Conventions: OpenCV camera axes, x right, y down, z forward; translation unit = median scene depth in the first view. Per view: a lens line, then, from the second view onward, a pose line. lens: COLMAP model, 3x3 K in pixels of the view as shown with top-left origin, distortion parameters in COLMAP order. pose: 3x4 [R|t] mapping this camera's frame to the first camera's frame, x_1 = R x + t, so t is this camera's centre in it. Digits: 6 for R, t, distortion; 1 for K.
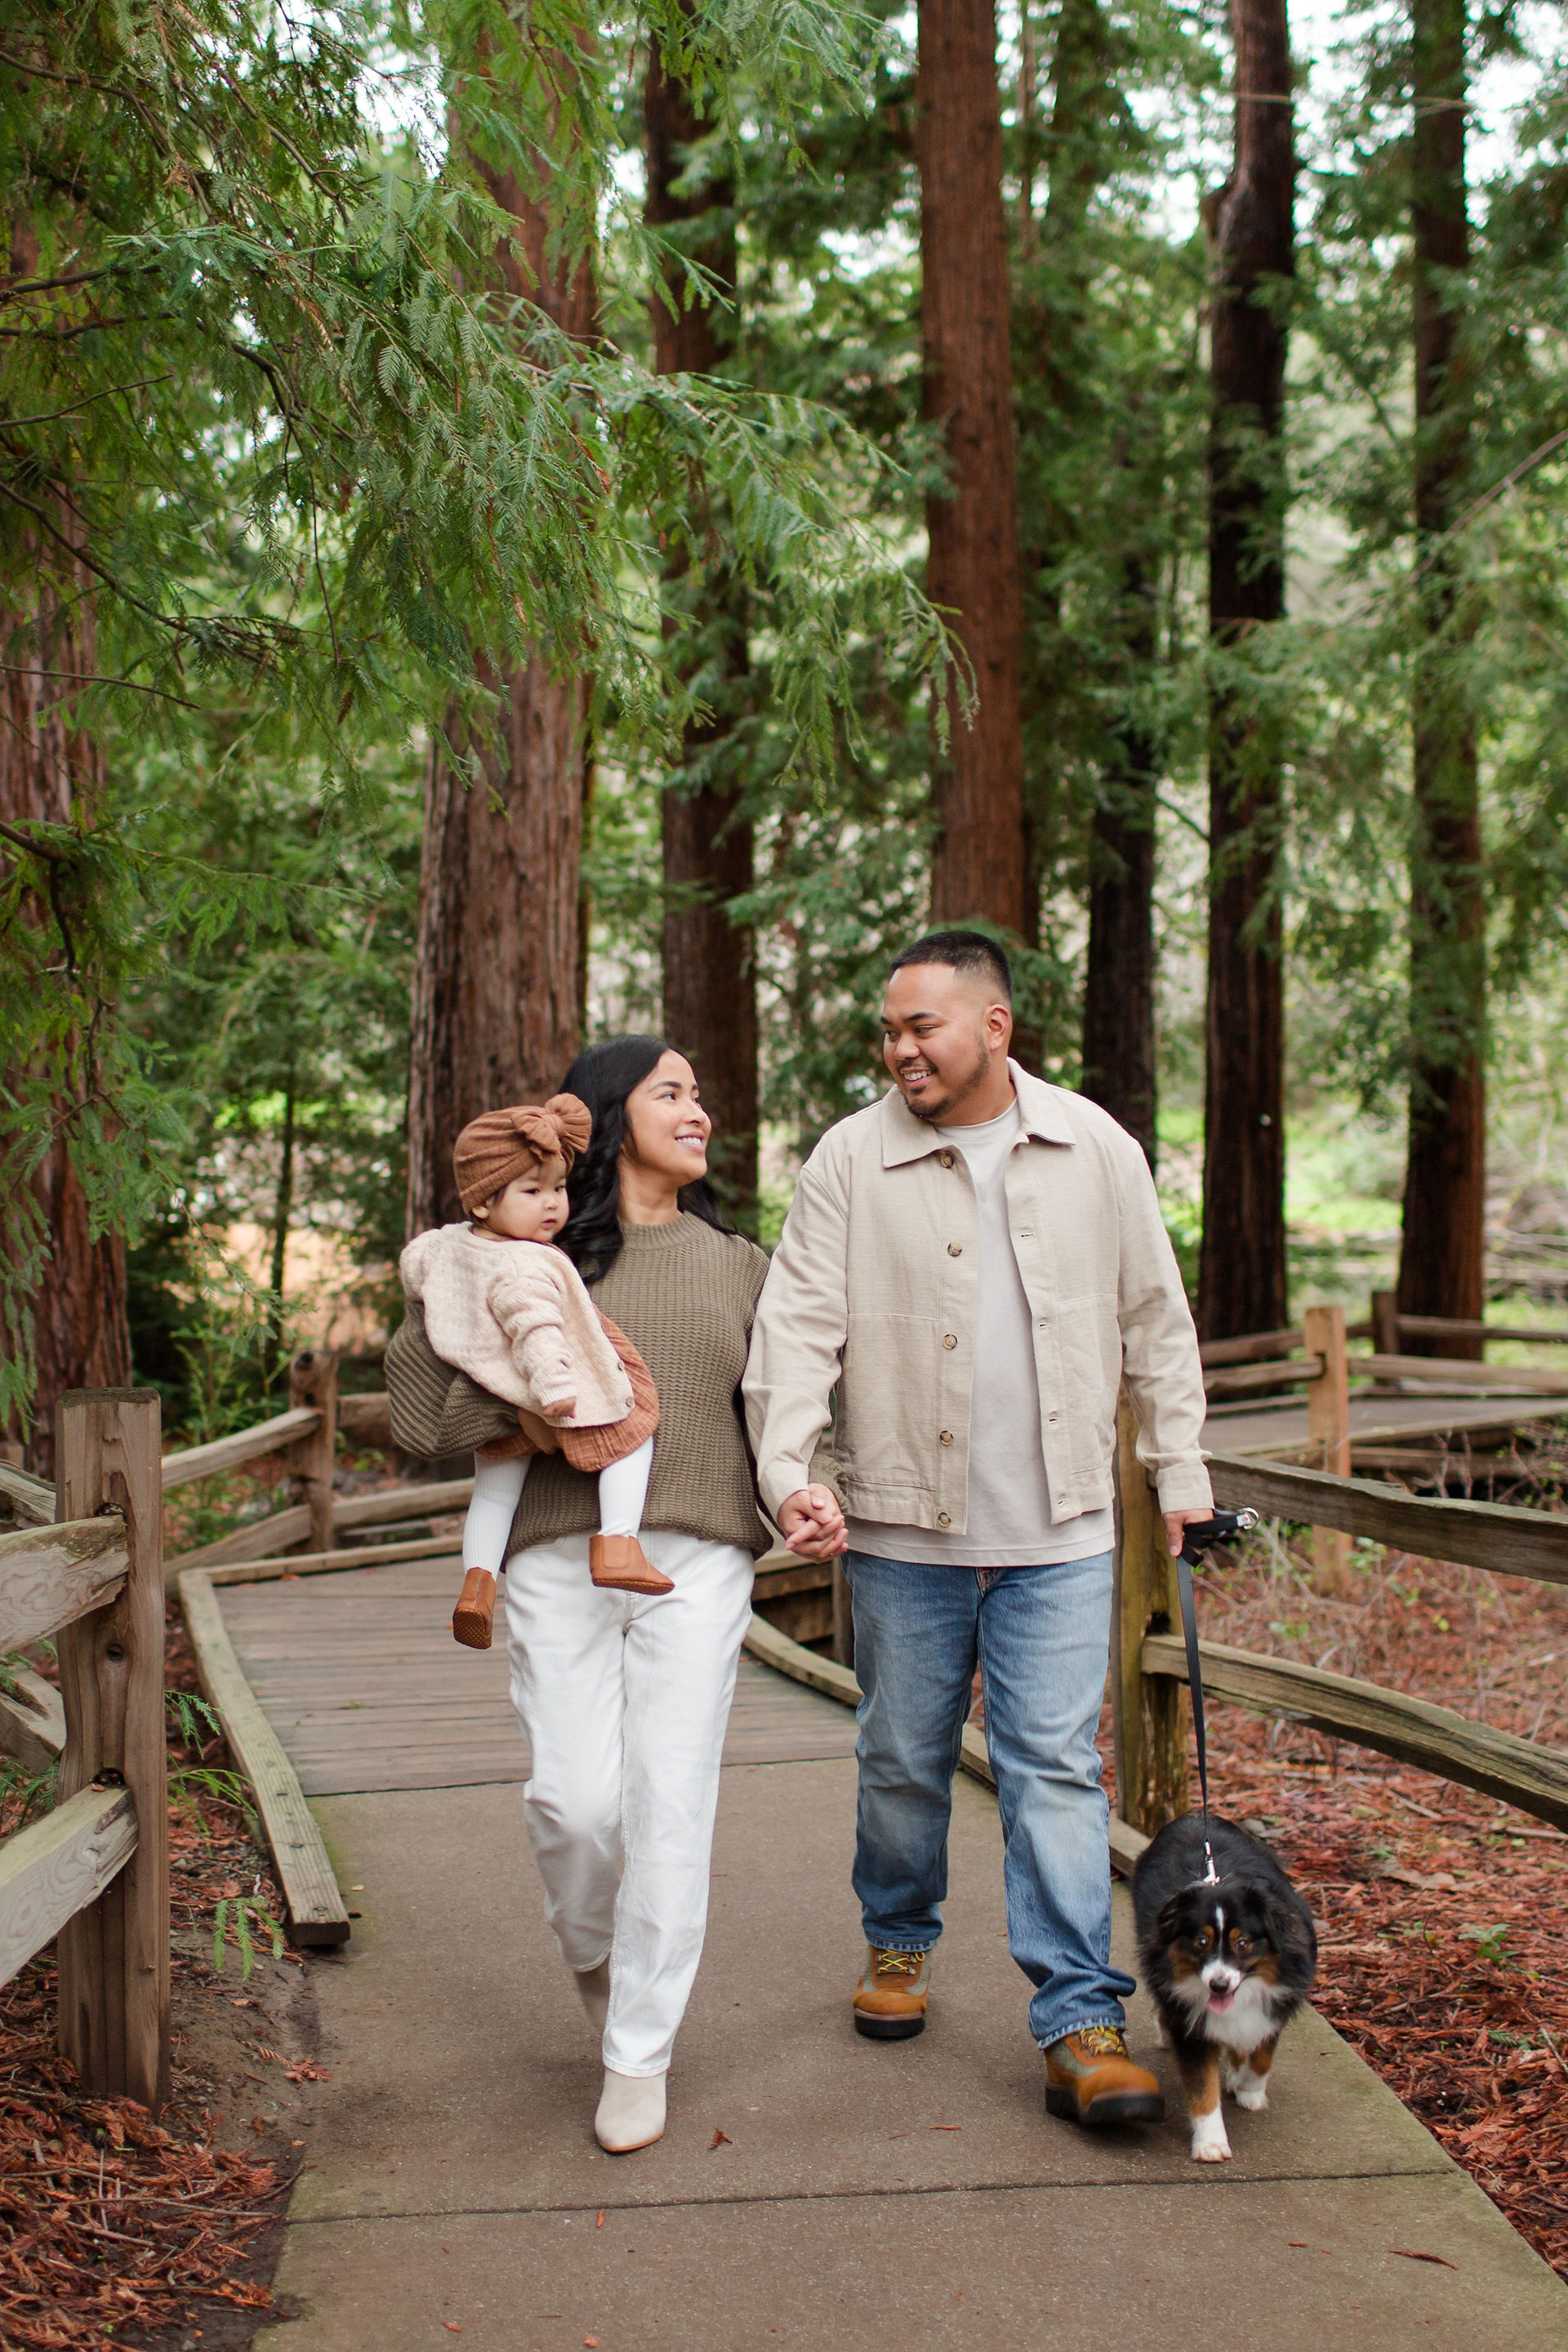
lens RADIAL K [[3375.4, 0, 691.8], [0, 3375.4, 1168.2], [0, 0, 1]] dist [-0.013245, 0.090243]
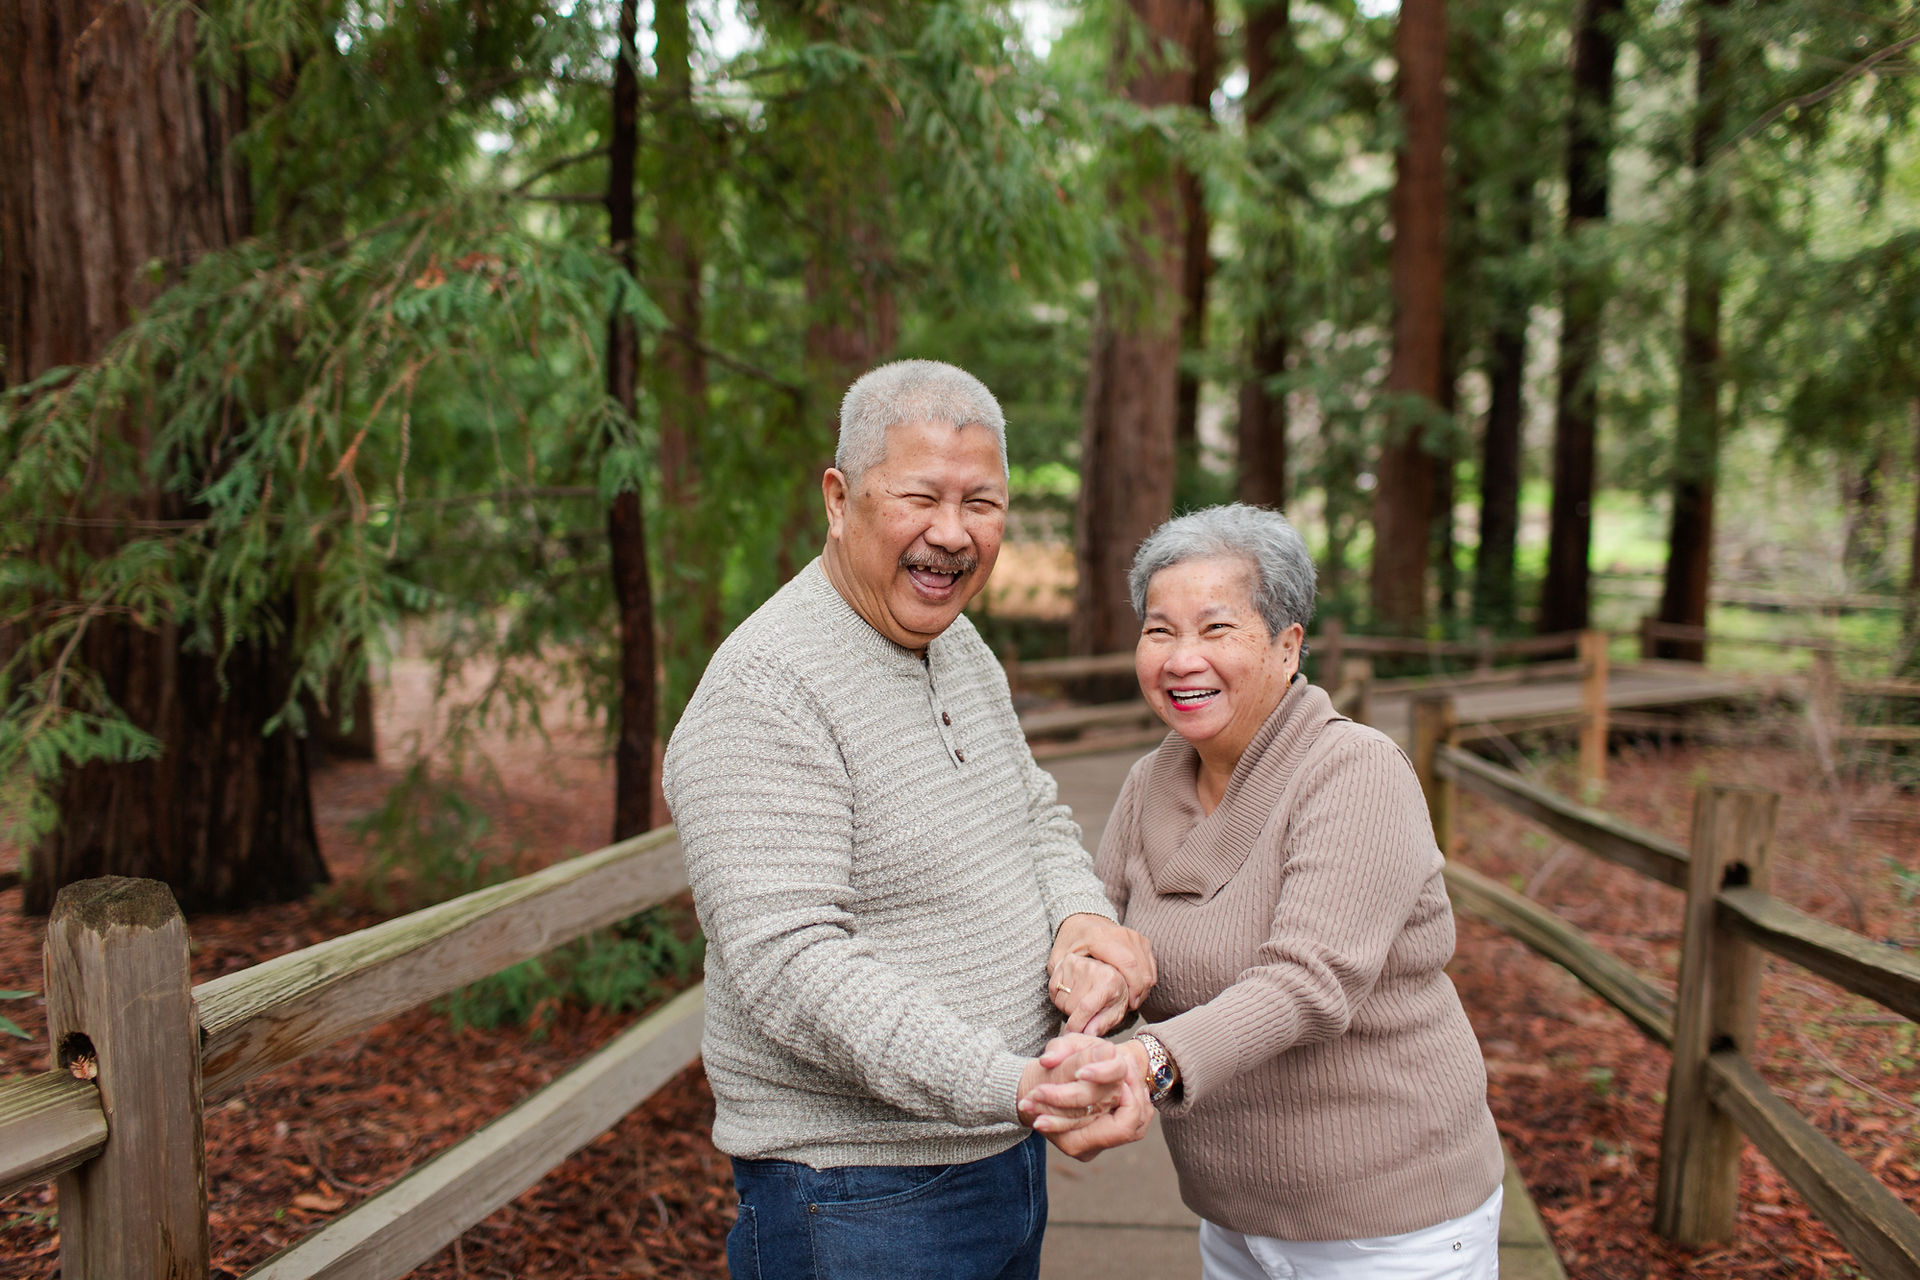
lens RADIAL K [[1815.8, 0, 966.1], [0, 1815.8, 631.4], [0, 0, 1]] dist [-0.011088, 0.016200]
pose [[0.984602, 0.035855, -0.171095, 0.020579], [-0.023635, 0.997057, 0.072936, -0.012923], [0.173206, -0.067769, 0.982551, 0.025395]]
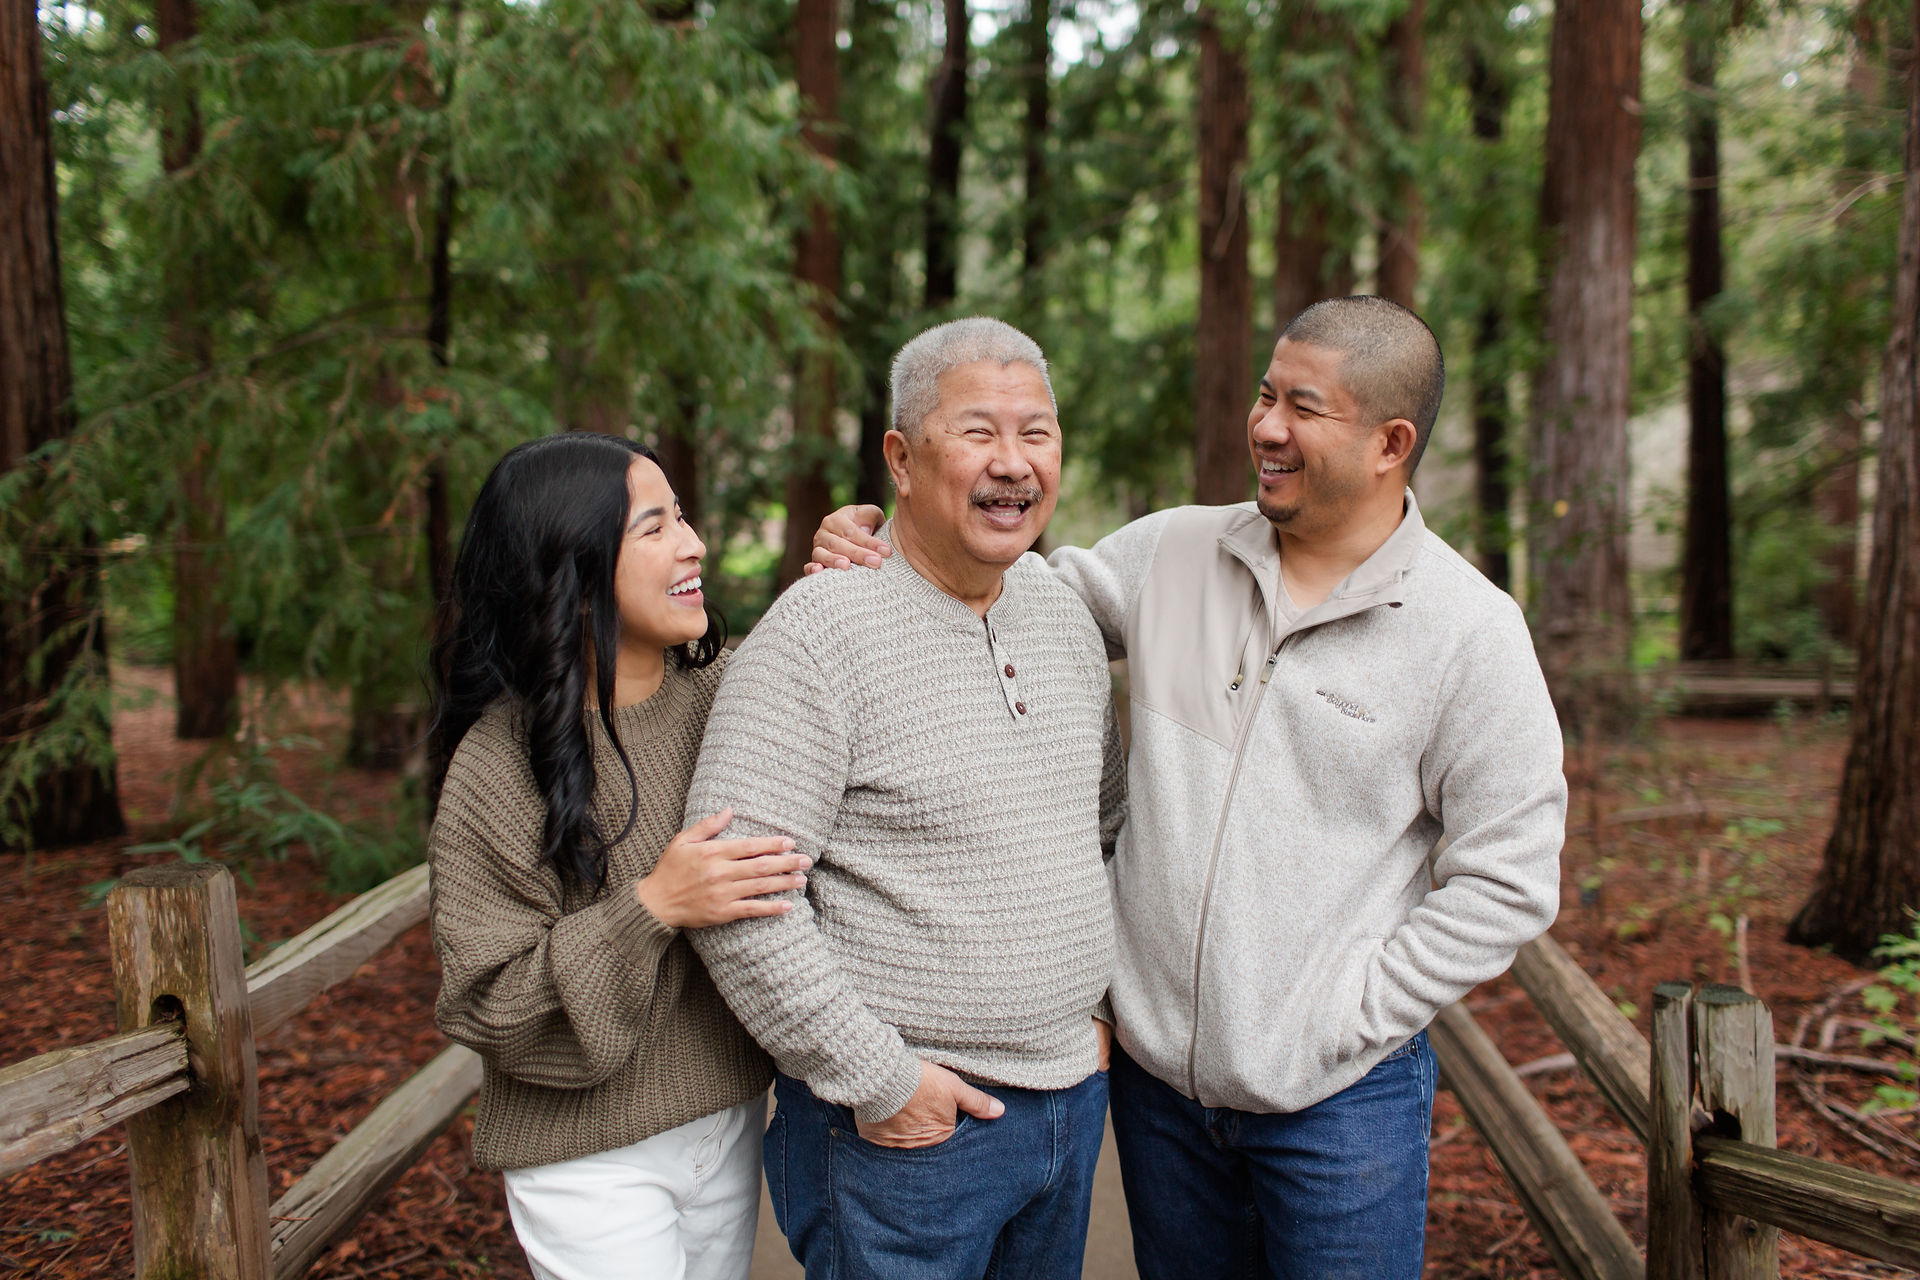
lens RADIAL K [[1831.5, 0, 968.4], [0, 1831.5, 638.2], [0, 0, 1]] dist [0.003374, 0.000192]
pose [[0.980319, 0.018595, 0.196543, -0.040161], [-0.031029, 0.997693, 0.060379, -0.016854], [-0.194967, -0.065289, 0.978634, -0.133895]]
